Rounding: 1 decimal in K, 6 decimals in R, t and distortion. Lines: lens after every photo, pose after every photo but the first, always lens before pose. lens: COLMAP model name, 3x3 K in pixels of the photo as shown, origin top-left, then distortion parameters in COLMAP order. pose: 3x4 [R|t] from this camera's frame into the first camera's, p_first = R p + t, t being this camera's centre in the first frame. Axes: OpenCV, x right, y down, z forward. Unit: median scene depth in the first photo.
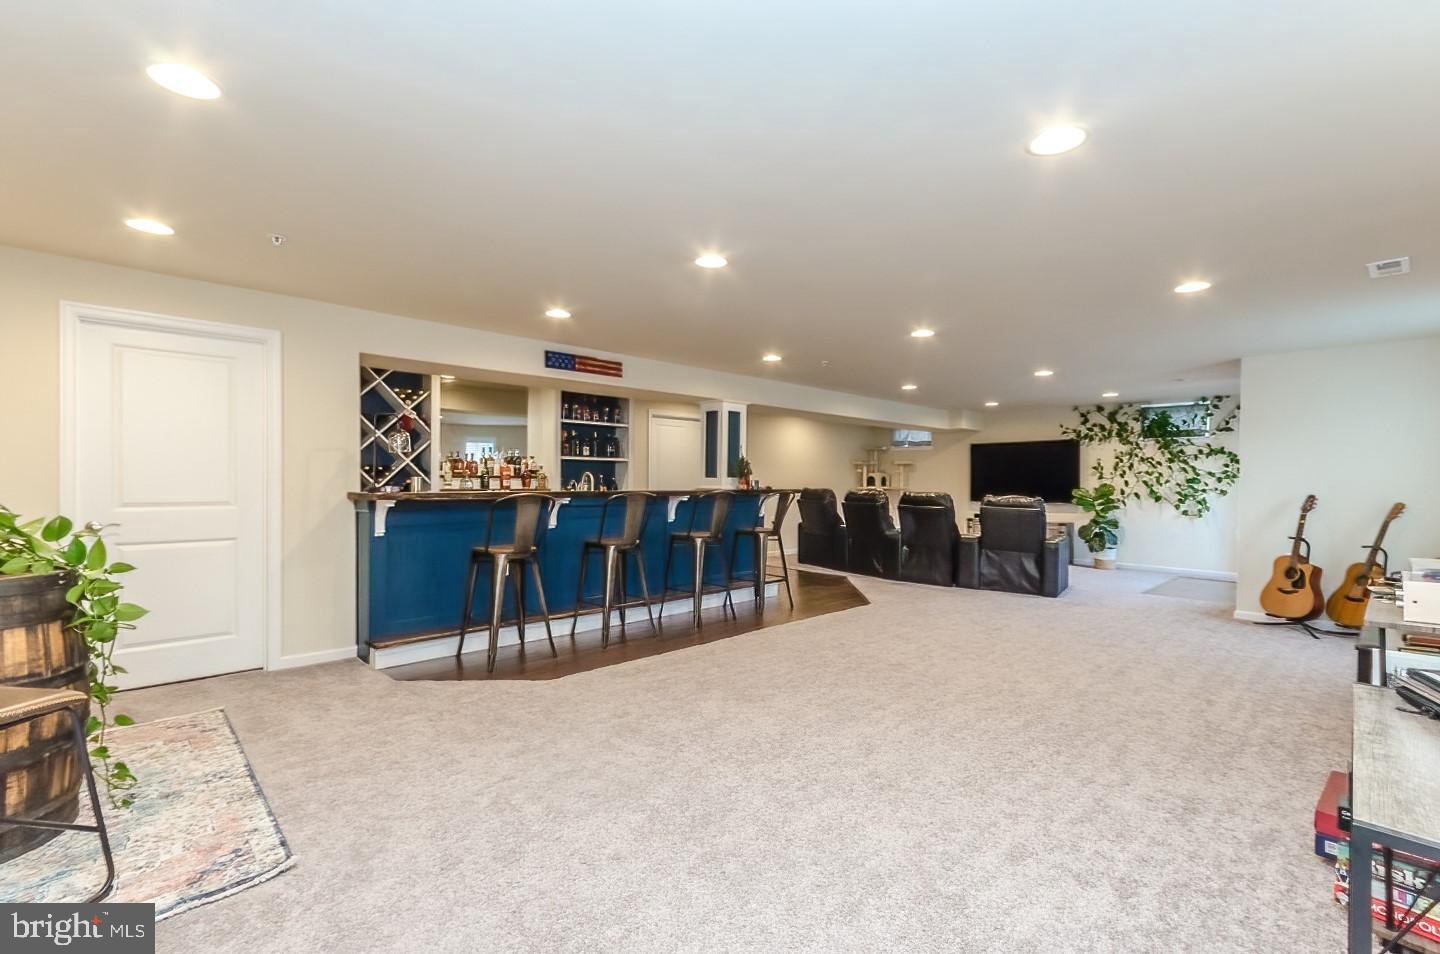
lens RADIAL K [[629.1, 0, 714.9], [0, 629.1, 488.8], [0, 0, 1]] dist [-0.004193, -0.000315]
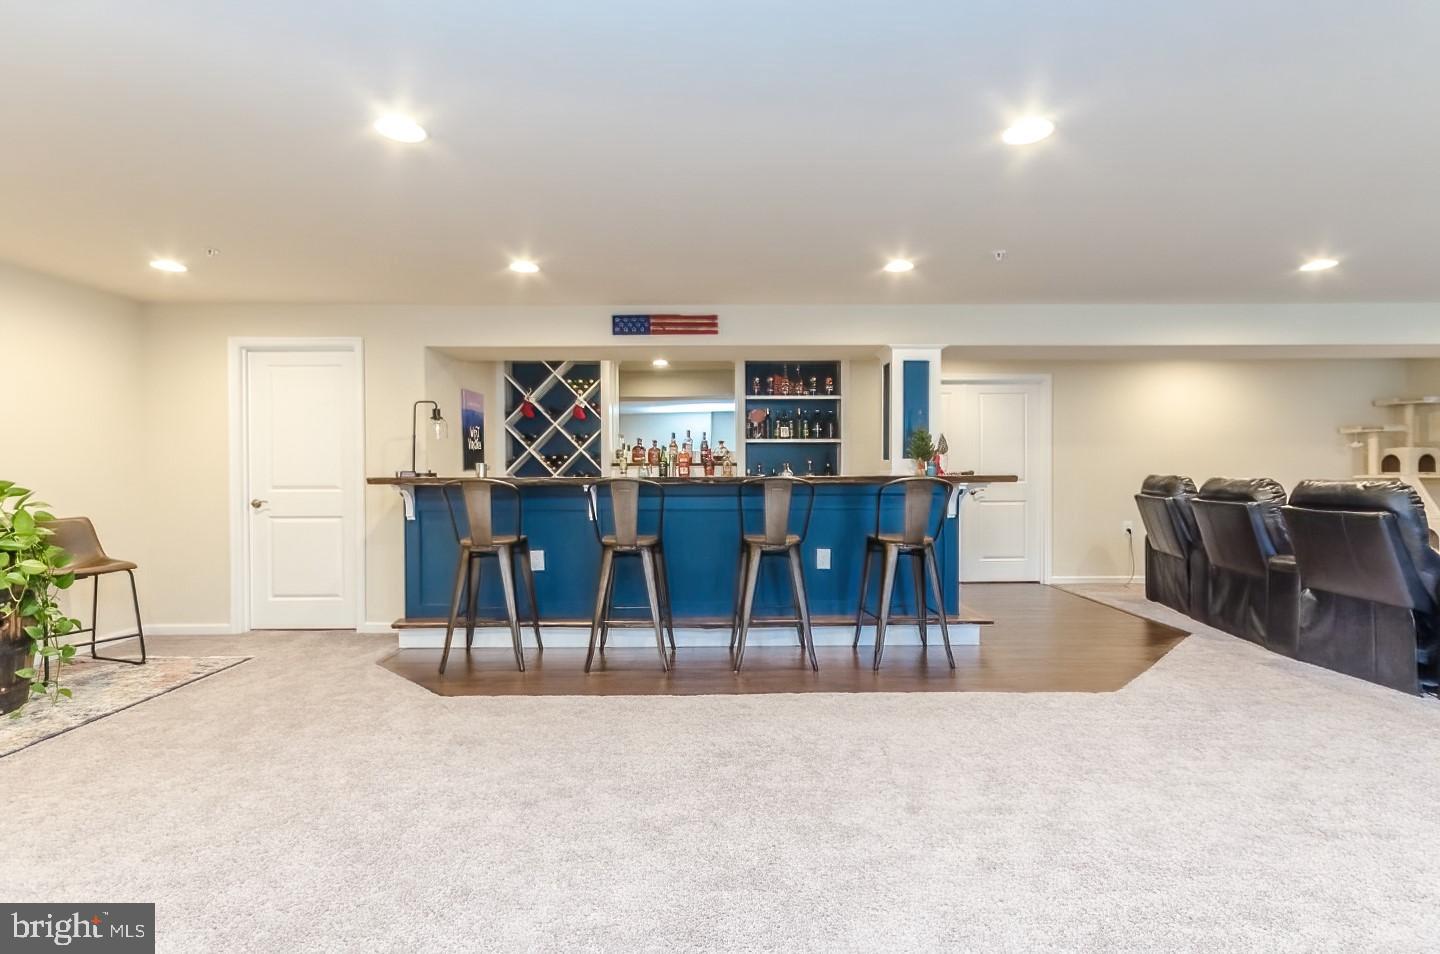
lens RADIAL K [[629.1, 0, 714.9], [0, 629.1, 488.8], [0, 0, 1]] dist [-0.004193, -0.000315]
pose [[0.726642, 0.008525, -0.686964, 0.266797], [-0.000626, 0.999931, 0.011747, 0.005326], [0.687016, -0.008106, 0.726597, 0.288089]]
